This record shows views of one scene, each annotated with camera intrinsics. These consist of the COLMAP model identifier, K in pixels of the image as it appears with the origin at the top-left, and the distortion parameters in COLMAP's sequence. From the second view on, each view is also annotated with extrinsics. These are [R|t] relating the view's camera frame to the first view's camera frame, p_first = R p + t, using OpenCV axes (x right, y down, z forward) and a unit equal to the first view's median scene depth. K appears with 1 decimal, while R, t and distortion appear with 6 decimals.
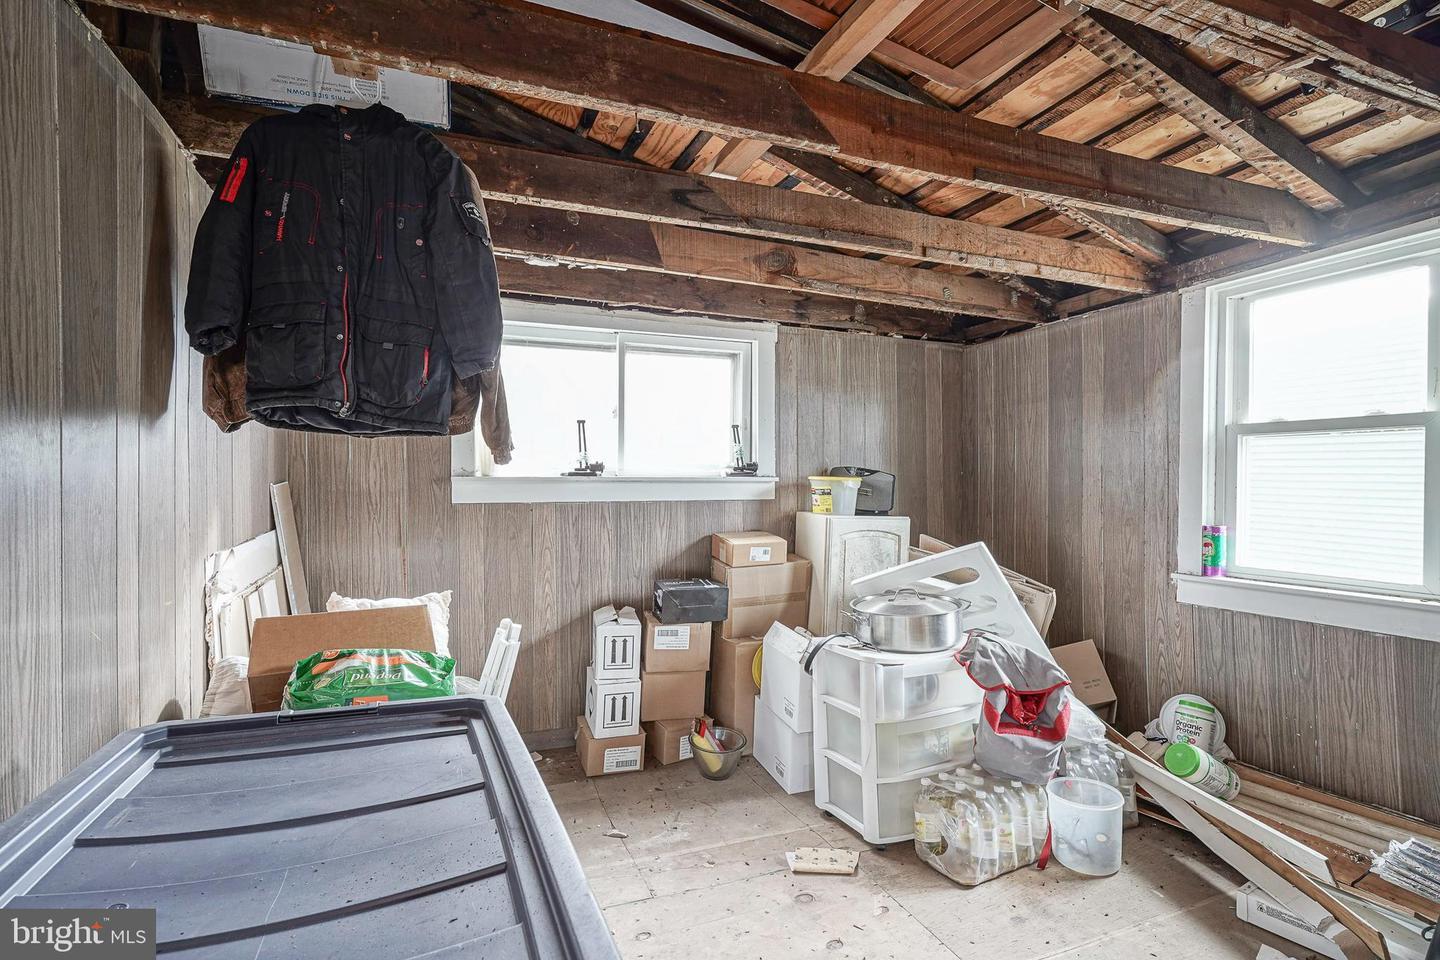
lens RADIAL K [[706.1, 0, 717.8], [0, 706.1, 483.0], [0, 0, 1]] dist [0.000781, 0.005559]
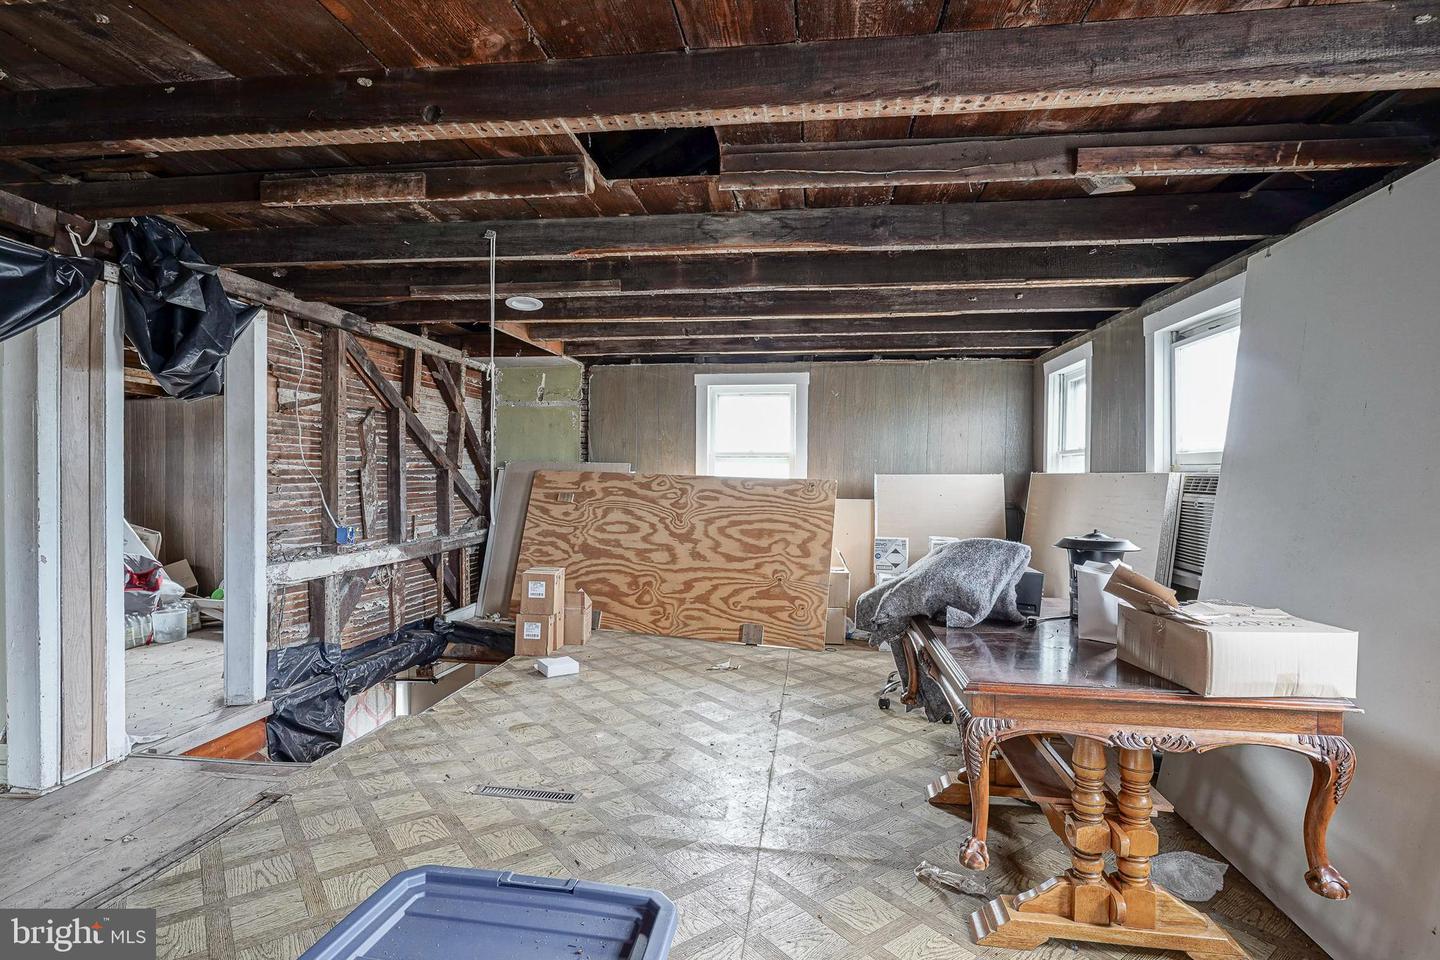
lens RADIAL K [[711.2, 0, 720.0], [0, 711.2, 480.0], [0, 0, 1]] dist [0.001235, 0.002533]
pose [[0.508534, -0.001669, 0.861040, -0.479372], [0.002308, 0.999997, 0.000575, -0.006626], [-0.861039, 0.001695, 0.508537, -1.437454]]
